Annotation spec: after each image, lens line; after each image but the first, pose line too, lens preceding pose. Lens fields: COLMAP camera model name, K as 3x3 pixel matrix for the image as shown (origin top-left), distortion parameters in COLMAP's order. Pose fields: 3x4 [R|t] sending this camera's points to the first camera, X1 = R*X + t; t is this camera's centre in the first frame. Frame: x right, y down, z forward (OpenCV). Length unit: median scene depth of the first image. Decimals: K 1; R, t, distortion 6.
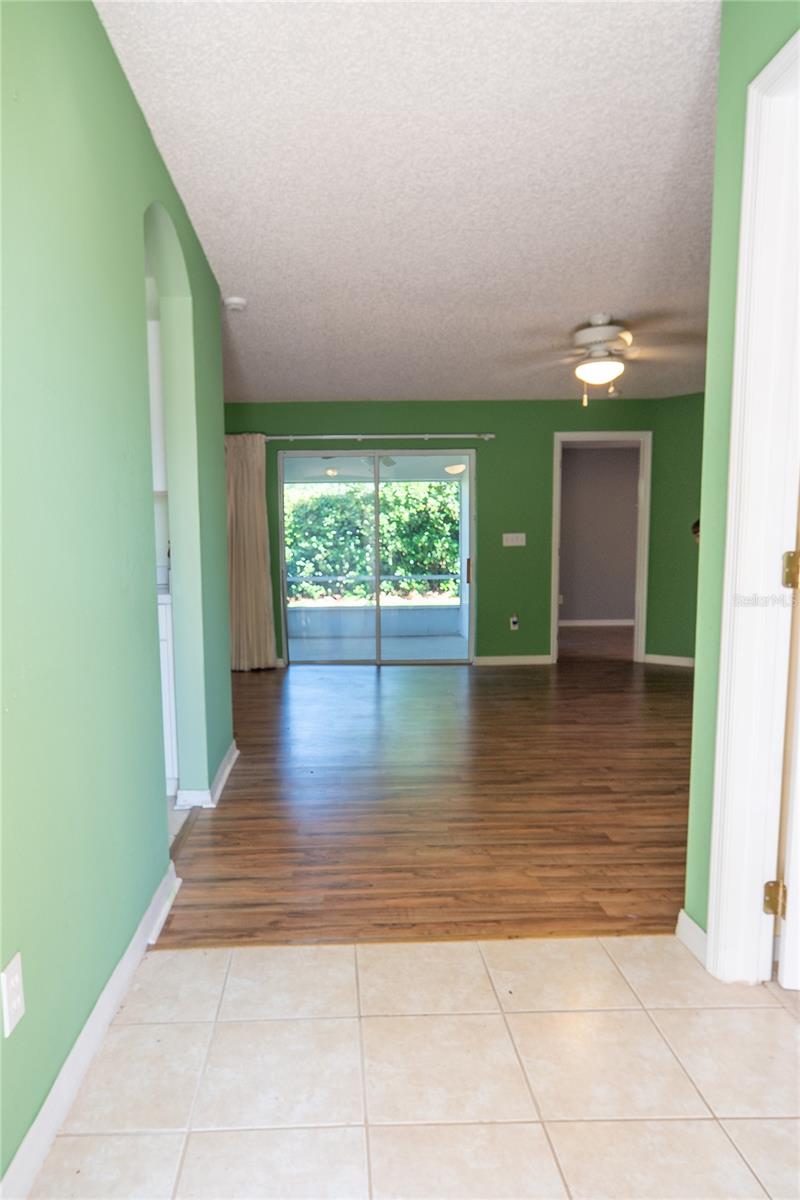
lens RADIAL K [[751.5, 0, 359.1], [0, 751.5, 631.7], [0, 0, 1]] dist [-0.018475, 0.031279]
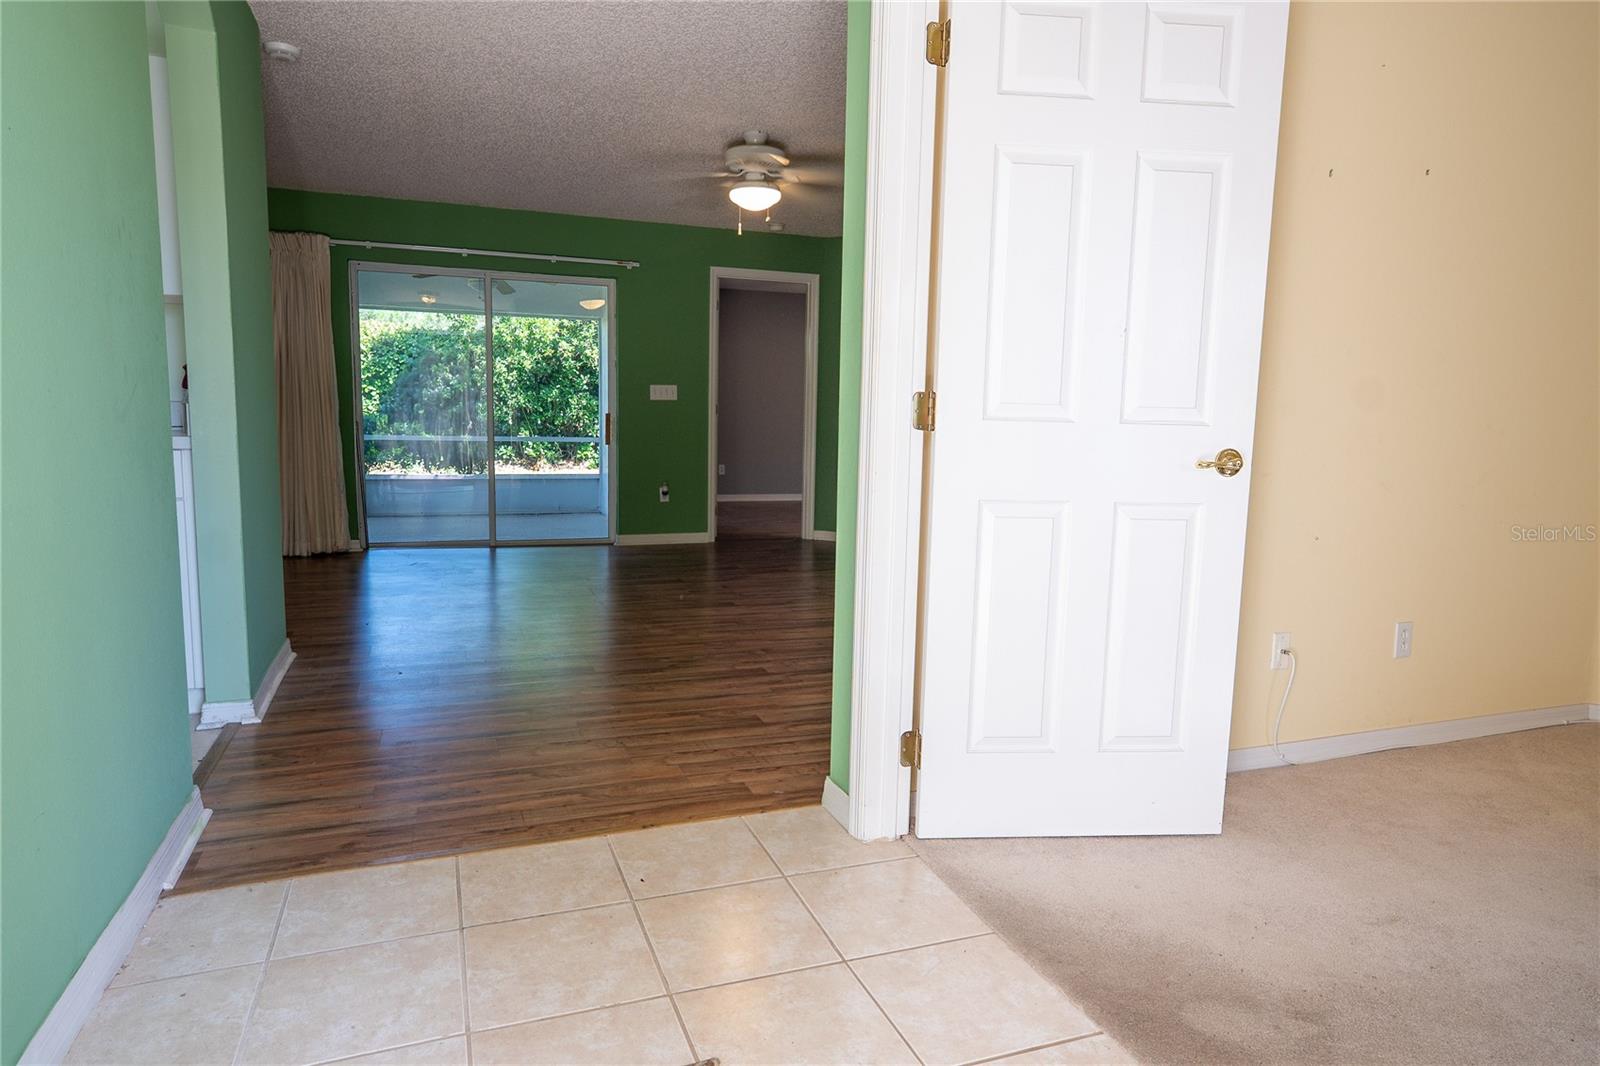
lens RADIAL K [[938.5, 0, 799.3], [0, 938.5, 525.7], [0, 0, 1]] dist [-0.015735, 0.022336]
pose [[0.943314, -0.008254, 0.331799, 0.005548], [0.004653, 0.999921, 0.011646, 0.021048], [-0.331869, -0.009442, 0.943278, -0.044404]]
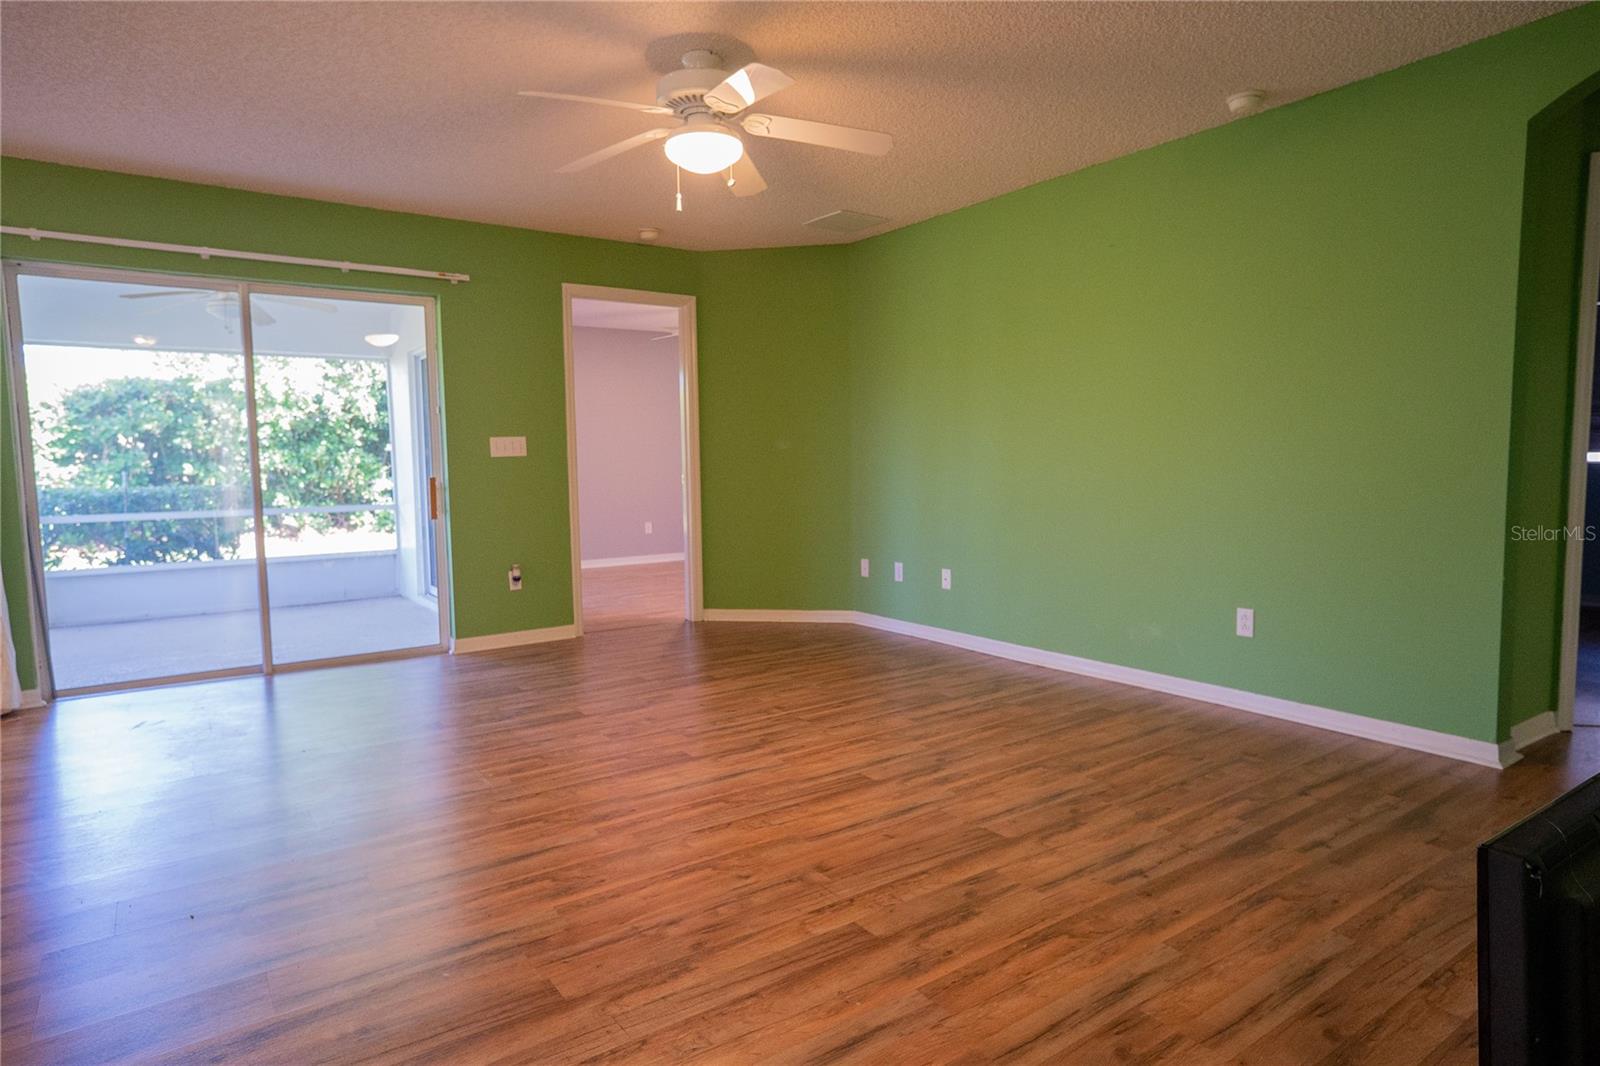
lens RADIAL K [[897.9, 0, 800.0], [0, 897.9, 533.0], [0, 0, 1]] dist [-0.014939, 0.019410]
pose [[0.830656, -0.044356, 0.555016, -0.016746], [0.064332, 0.997792, -0.016539, -0.038511], [-0.553057, 0.049444, 0.831675, 0.416139]]
